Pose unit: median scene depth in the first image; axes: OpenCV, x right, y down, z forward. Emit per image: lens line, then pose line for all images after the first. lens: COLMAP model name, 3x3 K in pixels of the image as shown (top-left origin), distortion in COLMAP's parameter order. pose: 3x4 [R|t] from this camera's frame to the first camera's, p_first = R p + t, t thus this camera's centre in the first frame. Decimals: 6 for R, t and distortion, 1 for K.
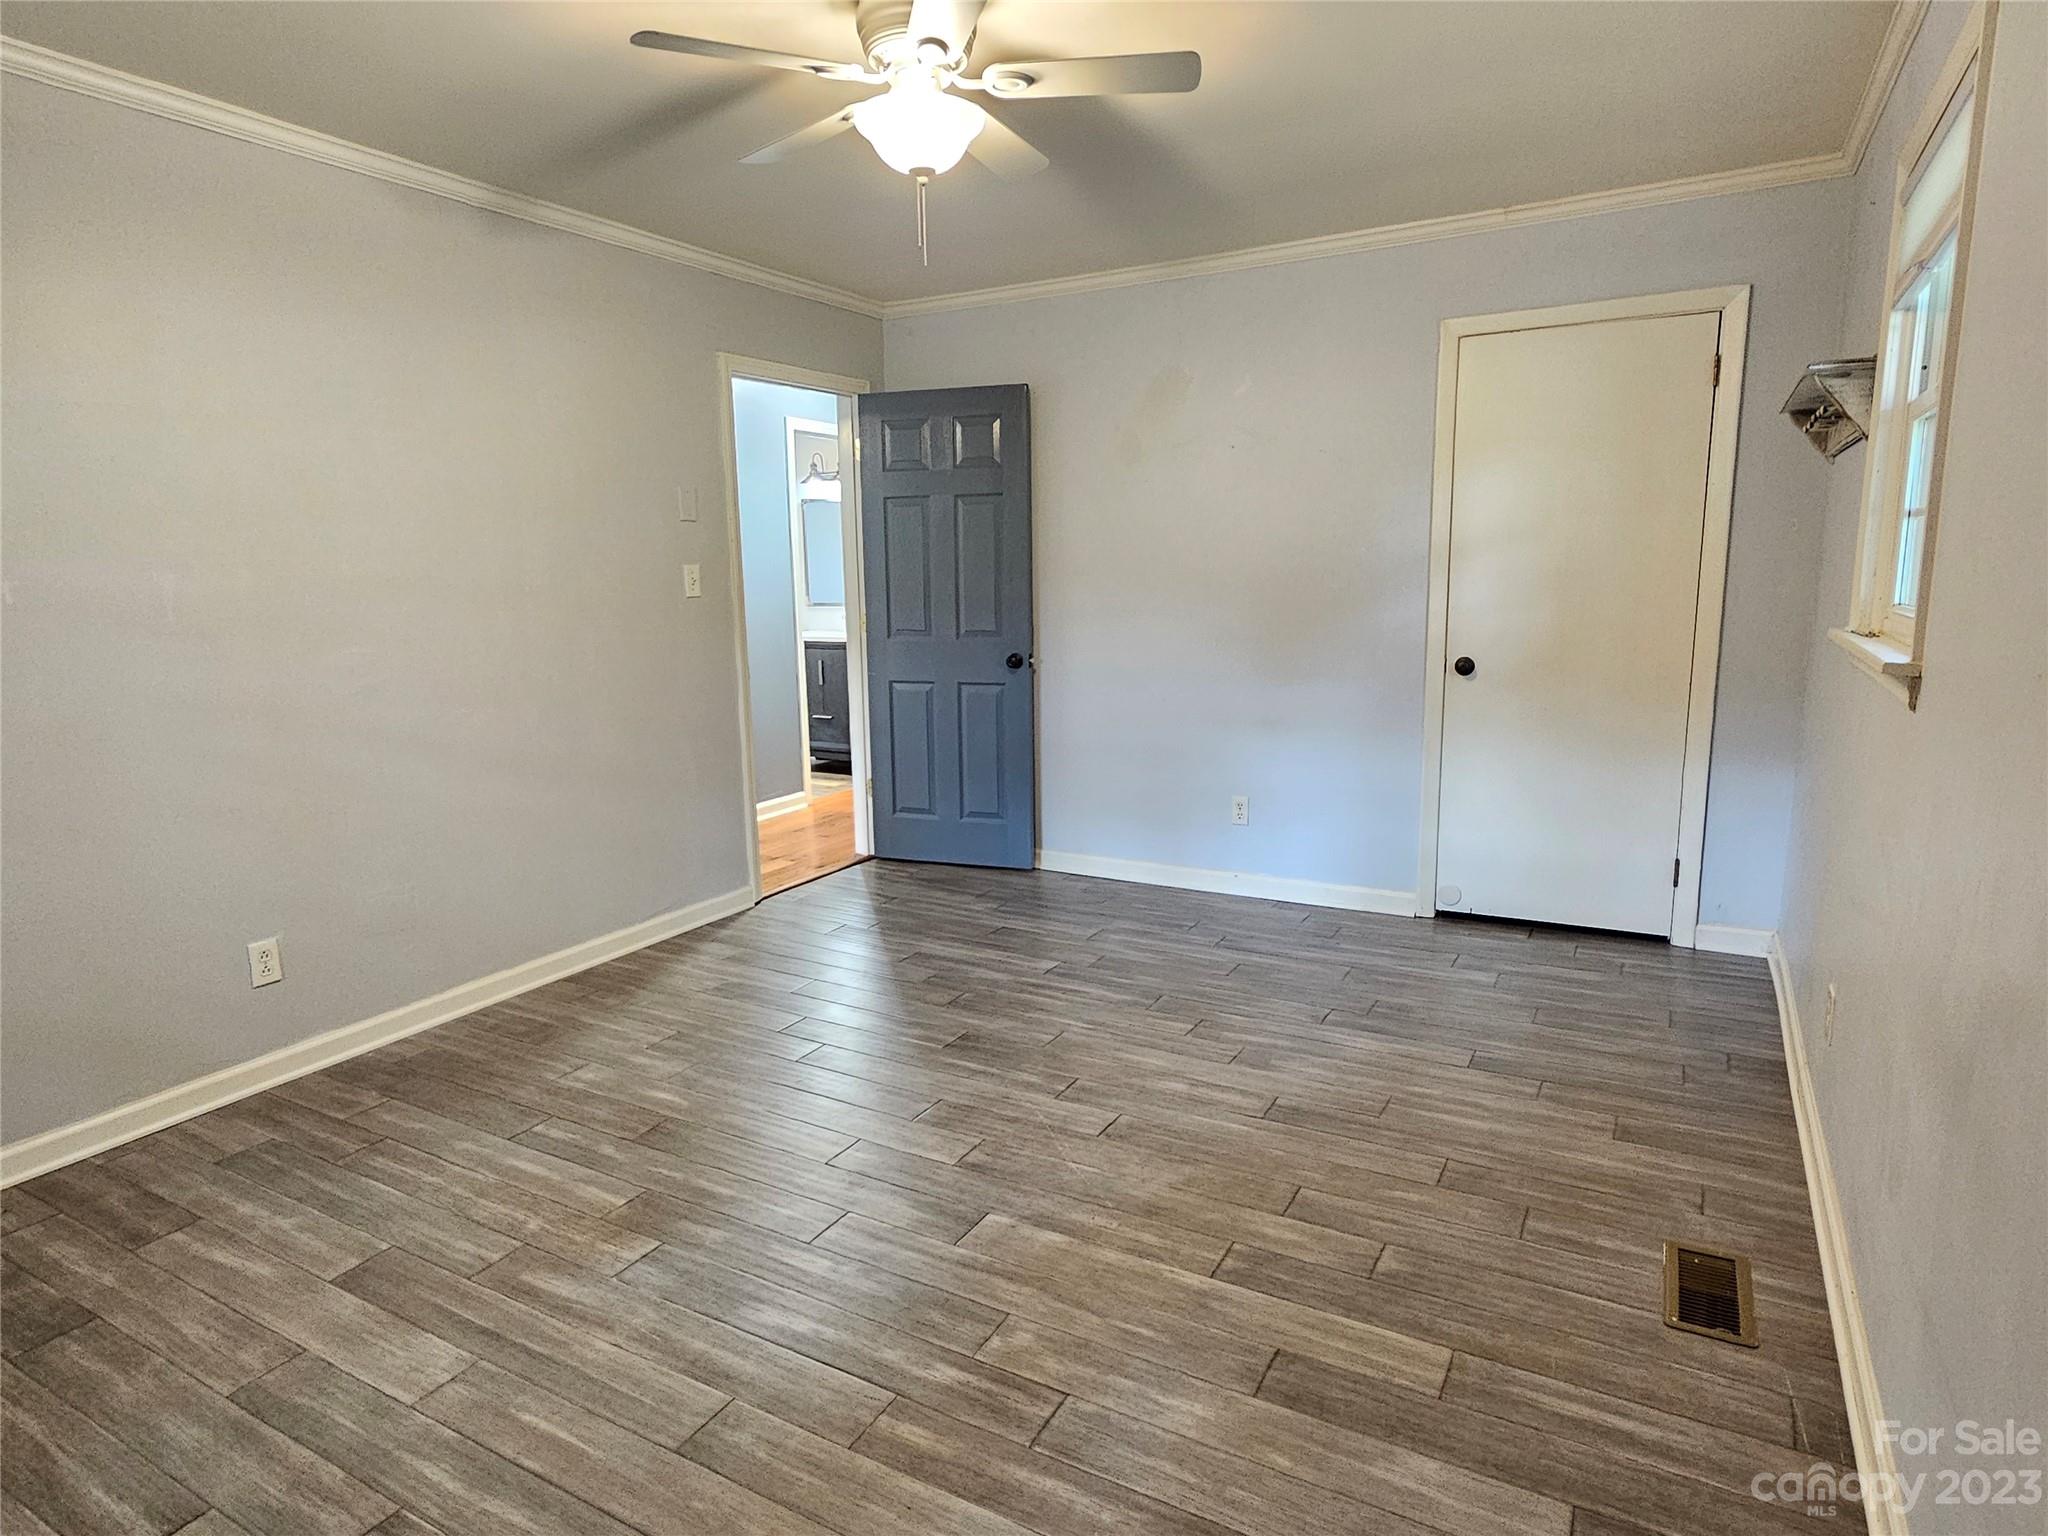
lens RADIAL K [[1153.8, 0, 1024.0], [0, 1153.8, 768.0], [0, 0, 1]] dist [0.001506, -0.000309]
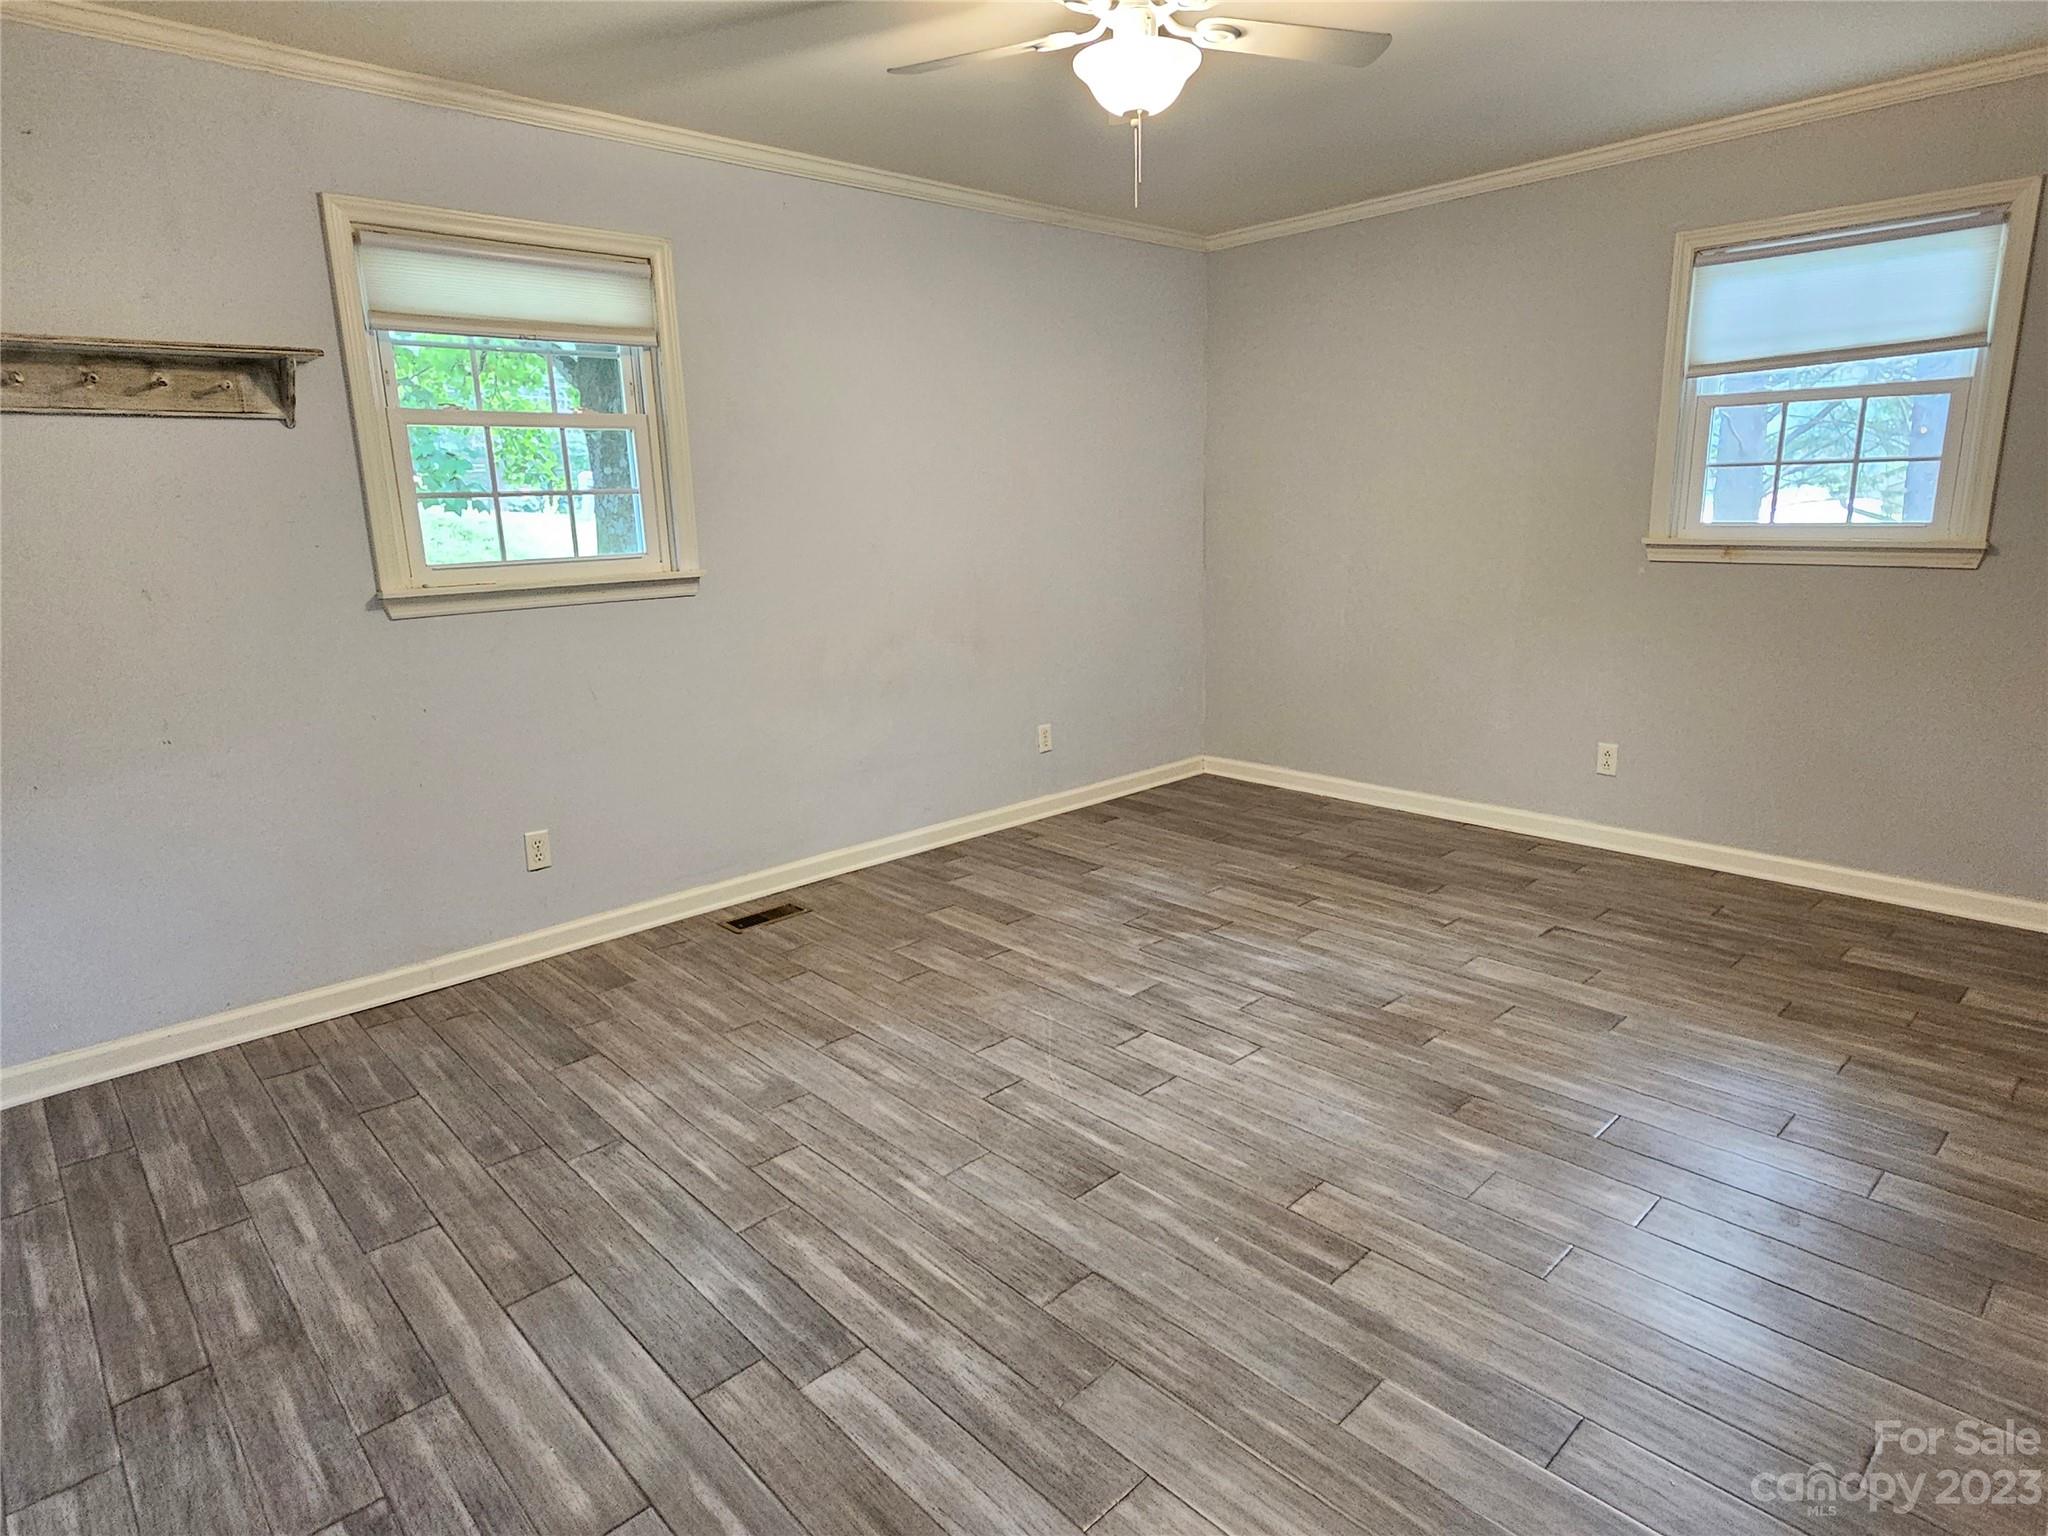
lens RADIAL K [[1153.8, 0, 1024.0], [0, 1153.8, 768.0], [0, 0, 1]] dist [0.001506, -0.000309]
pose [[-0.953681, -0.023032, 0.299937, -0.284405], [0.096665, 0.920722, 0.378056, -0.345632], [-0.284866, 0.389538, -0.875849, 1.956842]]
